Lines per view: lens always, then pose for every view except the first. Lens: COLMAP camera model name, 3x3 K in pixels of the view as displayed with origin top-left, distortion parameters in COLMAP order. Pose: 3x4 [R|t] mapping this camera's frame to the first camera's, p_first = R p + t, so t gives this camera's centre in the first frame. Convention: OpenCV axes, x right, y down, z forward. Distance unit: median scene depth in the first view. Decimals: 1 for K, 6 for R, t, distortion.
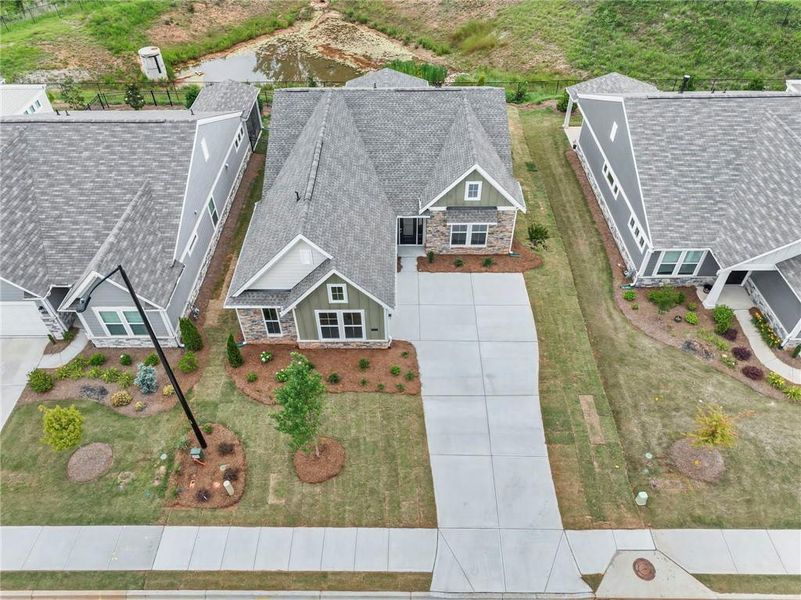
lens RADIAL K [[562.5, 0, 400.5], [0, 562.5, 300.0], [0, 0, 1]] dist [0.002519, 0.007874]
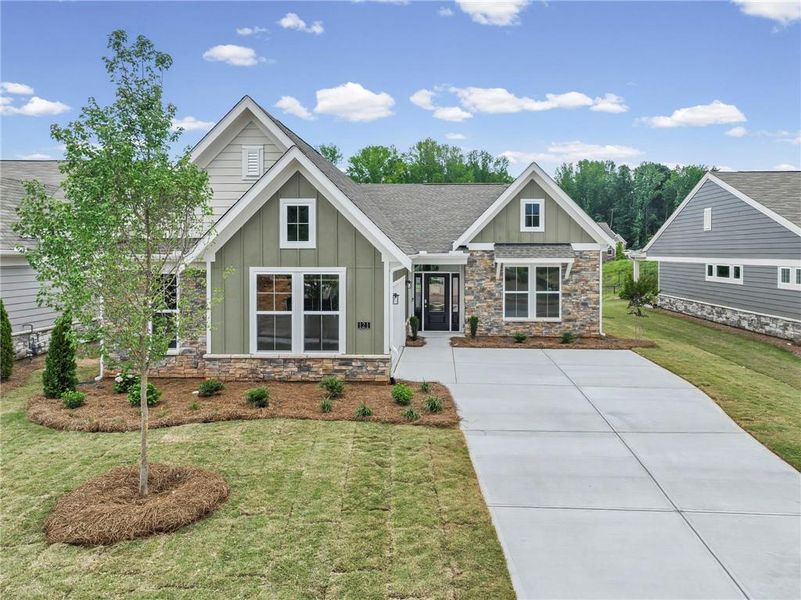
lens RADIAL K [[577.9, 0, 432.7], [0, 577.9, 255.2], [0, 0, 1]] dist [0.005750, 0.003523]
pose [[0.999872, 0.009778, -0.012697, 0.020427], [-0.015835, 0.724690, -0.688893, 0.357163], [0.002466, 0.689006, 0.724752, 0.585127]]
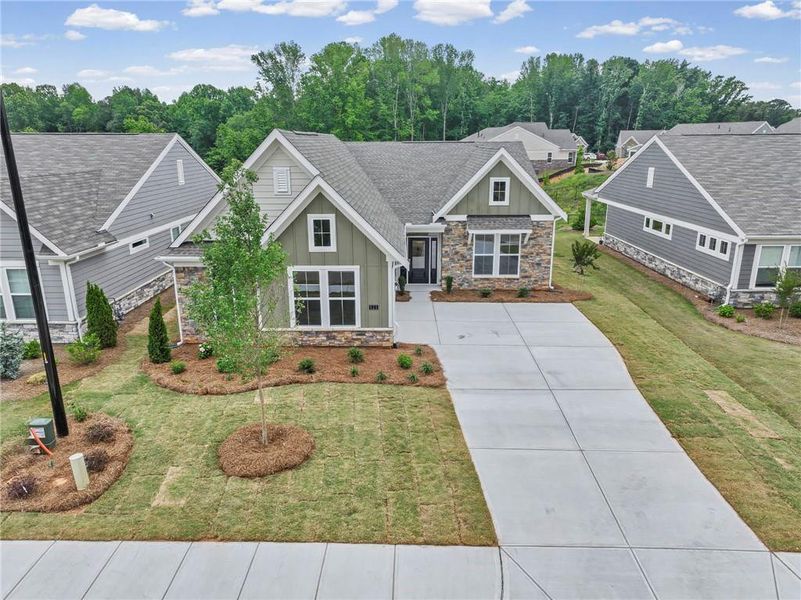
lens RADIAL K [[562.5, 0, 400.5], [0, 562.5, 300.0], [0, 0, 1]] dist [0.002519, 0.007874]
pose [[0.999985, 0.005509, -0.000445, -0.013481], [-0.005066, 0.881364, -0.472410, 0.362744], [-0.002211, 0.472405, 0.881379, 0.398402]]
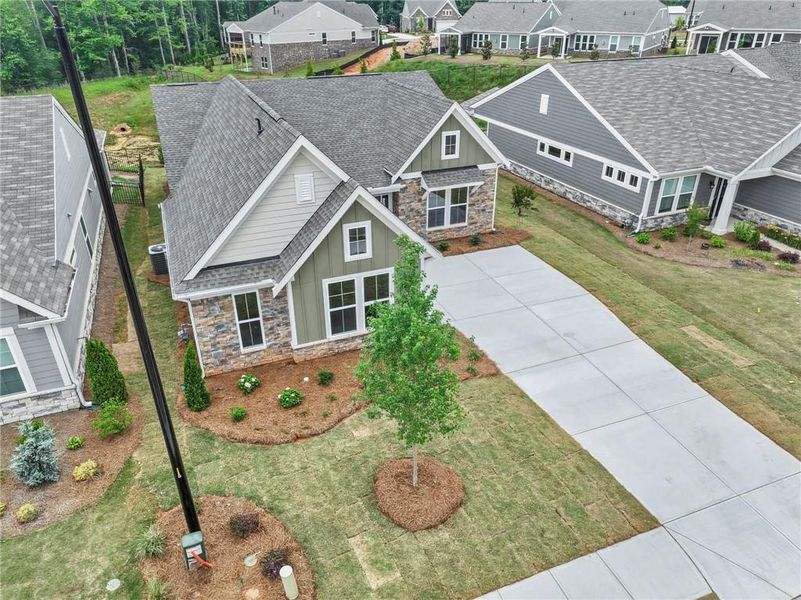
lens RADIAL K [[562.5, 0, 400.5], [0, 562.5, 300.0], [0, 0, 1]] dist [0.002519, 0.007874]
pose [[0.923949, -0.177879, 0.338641, -0.280293], [0.262590, 0.938694, -0.223381, 0.198143], [-0.278146, 0.295317, 0.914015, 0.379540]]
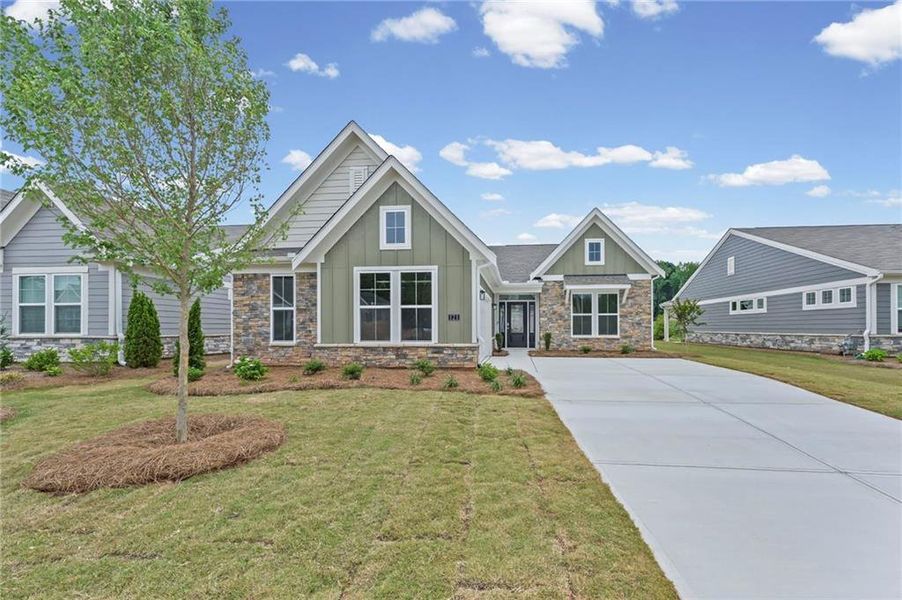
lens RADIAL K [[382.1, 0, 488.3], [0, 382.1, 324.4], [0, 0, 1]] dist [-0.000159, -0.000146]
pose [[0.997387, 0.003994, -0.072127, 0.014663], [-0.053269, 0.715071, -0.697019, 0.316732], [0.048792, 0.699040, 0.713416, 0.735168]]
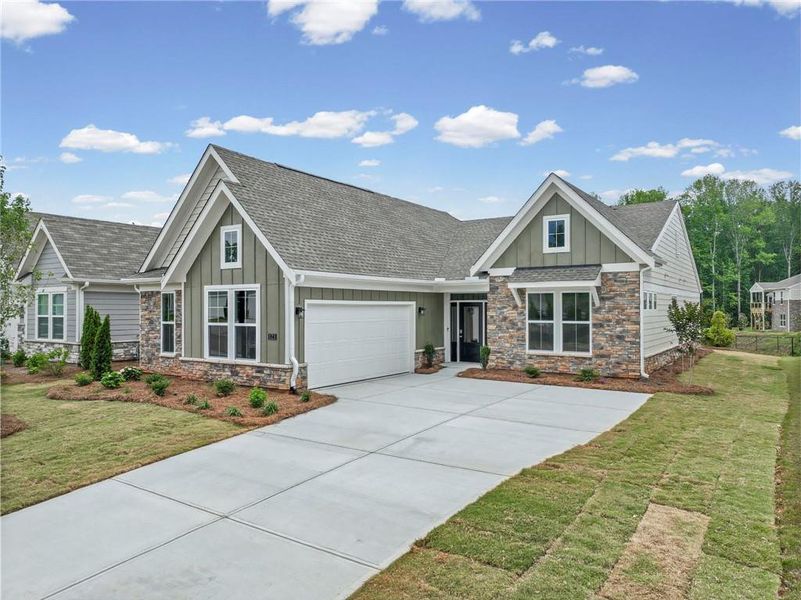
lens RADIAL K [[562.5, 0, 400.5], [0, 562.5, 300.0], [0, 0, 1]] dist [0.002519, 0.007874]
pose [[0.834163, -0.000305, -0.551518, 0.353623], [-0.386442, 0.713144, -0.584883, 0.295218], [0.393491, 0.701017, 0.594760, 0.698982]]
